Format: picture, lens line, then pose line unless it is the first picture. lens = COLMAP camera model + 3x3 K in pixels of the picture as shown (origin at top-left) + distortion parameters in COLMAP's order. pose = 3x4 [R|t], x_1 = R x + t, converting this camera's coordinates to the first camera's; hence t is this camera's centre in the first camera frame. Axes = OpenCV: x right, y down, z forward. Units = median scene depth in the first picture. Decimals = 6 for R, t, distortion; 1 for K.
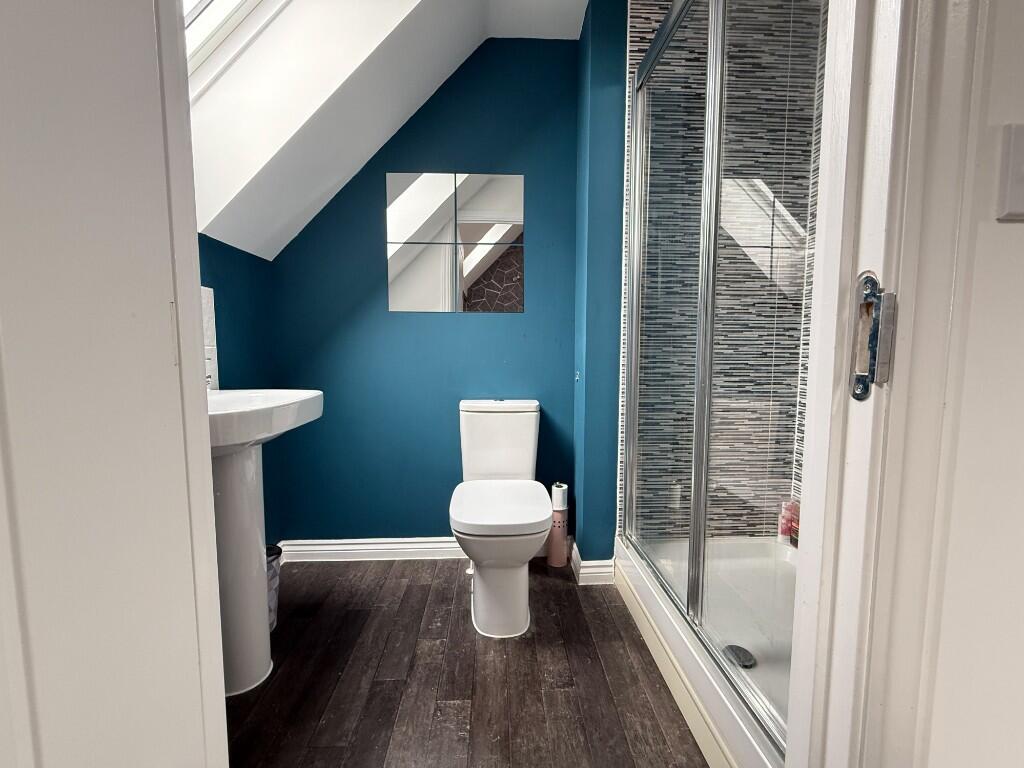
lens RADIAL K [[410.0, 0, 511.4], [0, 410.0, 383.2], [0, 0, 1]] dist [0.000792, 0.000143]
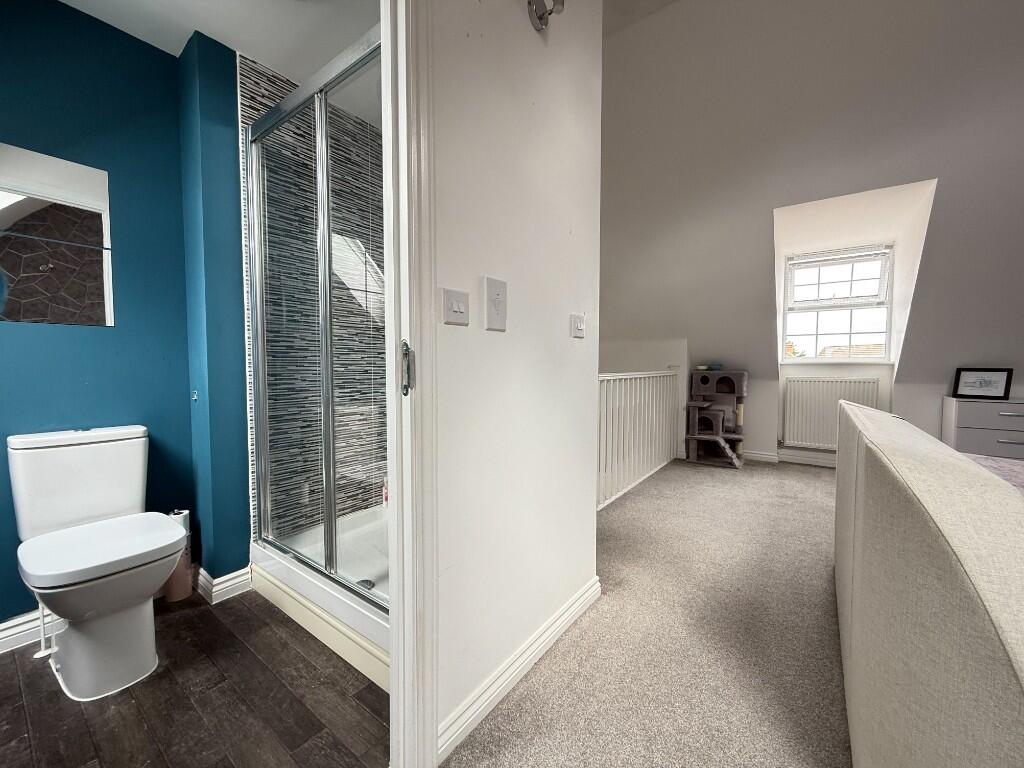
lens RADIAL K [[410.0, 0, 511.4], [0, 410.0, 383.2], [0, 0, 1]] dist [0.000792, 0.000143]
pose [[0.627603, -0.036522, 0.777677, -0.137243], [0.062630, 0.998030, -0.003673, 0.004404], [-0.776011, 0.051011, 0.628654, -0.222264]]
